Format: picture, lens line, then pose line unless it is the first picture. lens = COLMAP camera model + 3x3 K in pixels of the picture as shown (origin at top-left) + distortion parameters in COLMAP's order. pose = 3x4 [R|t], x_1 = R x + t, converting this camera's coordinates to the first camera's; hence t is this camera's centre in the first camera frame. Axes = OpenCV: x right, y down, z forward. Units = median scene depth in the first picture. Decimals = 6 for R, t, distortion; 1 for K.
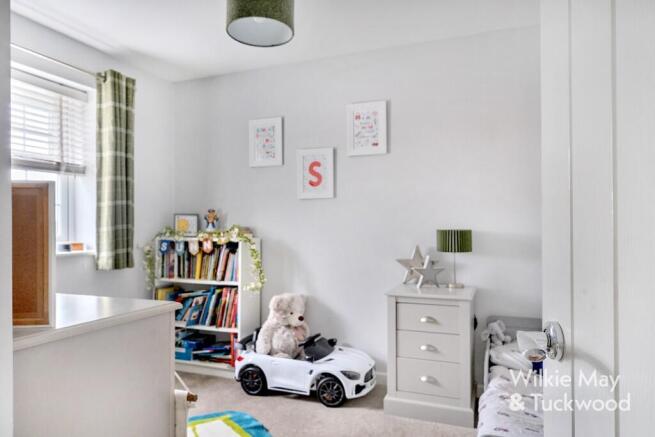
lens RADIAL K [[436.6, 0, 327.8], [0, 436.6, 220.7], [0, 0, 1]] dist [-0.000854, -0.001597]
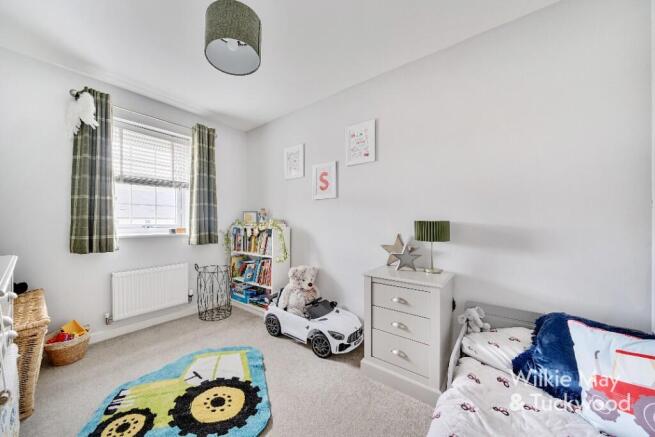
lens RADIAL K [[223.8, 0, 309.8], [0, 223.8, 221.4], [0, 0, 1]] dist [-0.003228, -0.000005]
pose [[0.938884, 0.002523, -0.344226, 0.192778], [0.000446, 0.999963, 0.008547, 0.016197], [0.344235, -0.008178, 0.938848, 0.347280]]
